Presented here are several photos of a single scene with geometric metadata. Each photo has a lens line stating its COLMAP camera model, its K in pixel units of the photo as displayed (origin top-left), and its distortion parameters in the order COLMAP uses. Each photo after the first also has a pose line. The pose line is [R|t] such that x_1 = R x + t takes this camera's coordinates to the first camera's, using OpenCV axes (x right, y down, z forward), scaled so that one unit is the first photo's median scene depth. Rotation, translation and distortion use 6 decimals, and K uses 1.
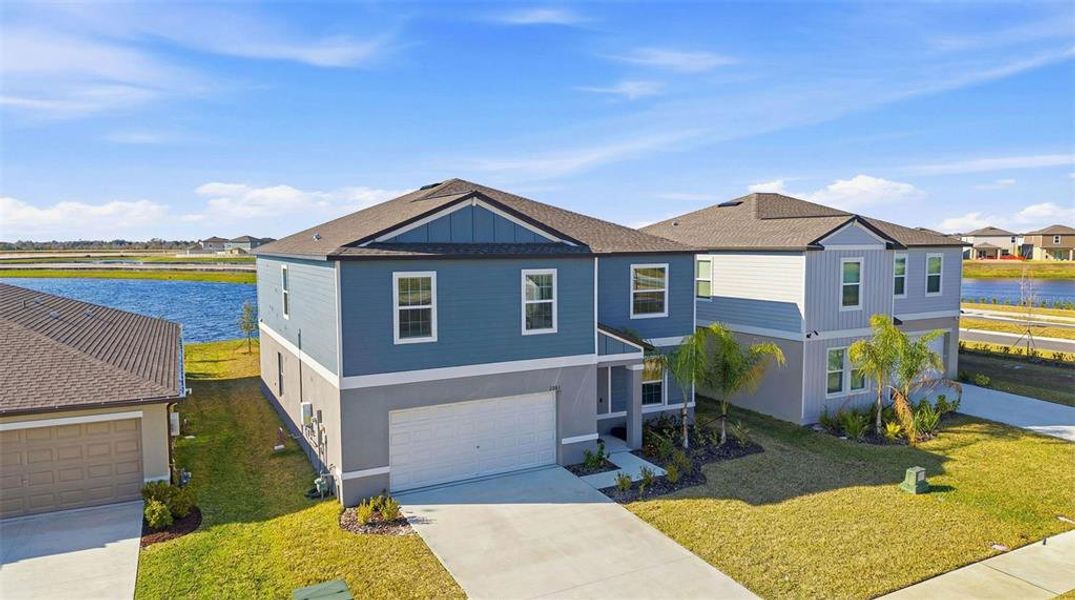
lens RADIAL K [[728.3, 0, 534.6], [0, 728.3, 290.9], [0, 0, 1]] dist [-0.010434, 0.000264]
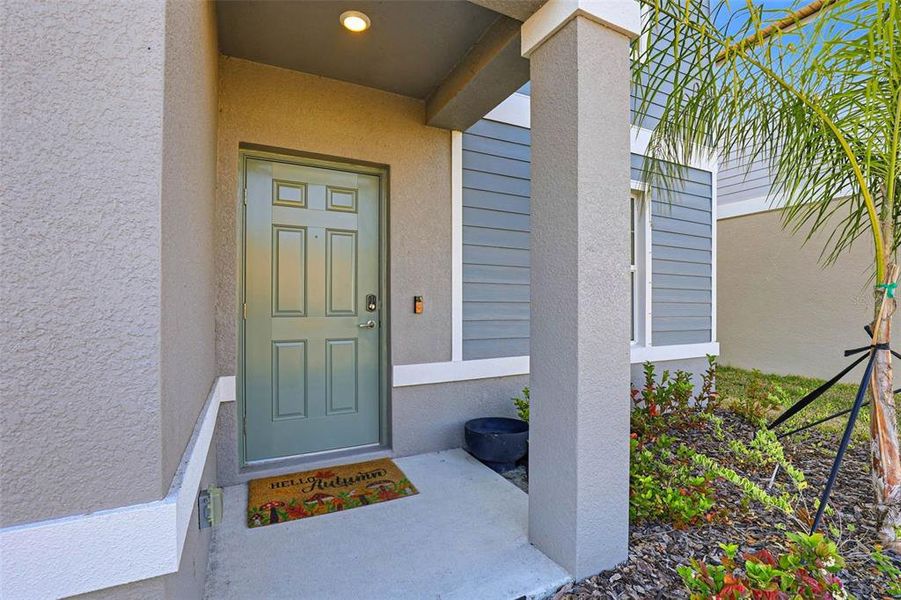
lens RADIAL K [[418.6, 0, 453.7], [0, 418.6, 304.4], [0, 0, 1]] dist [-0.037514, 0.006494]
pose [[0.999763, 0.000189, -0.021757, 0.118969], [-0.001891, 0.996935, -0.078210, 0.182831], [0.021675, 0.078233, 0.996699, 0.973644]]
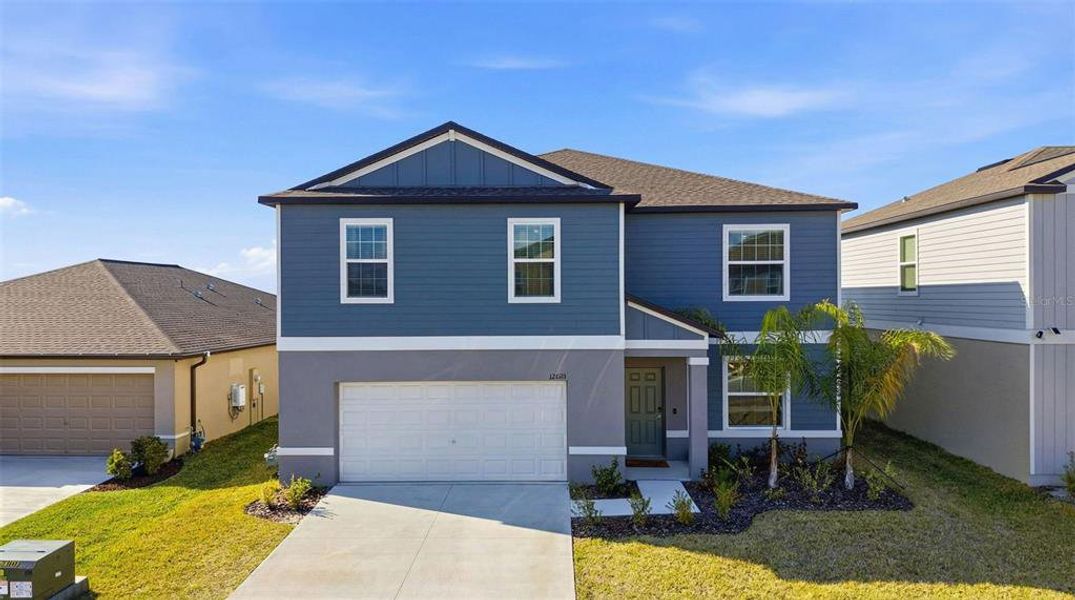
lens RADIAL K [[728.3, 0, 535.7], [0, 728.3, 299.7], [0, 0, 1]] dist [-0.010434, 0.000264]
pose [[0.868439, 0.001693, -0.495794, 0.374814], [-0.032860, 0.997992, -0.054149, 0.094202], [0.494707, 0.063316, 0.866750, 0.327221]]
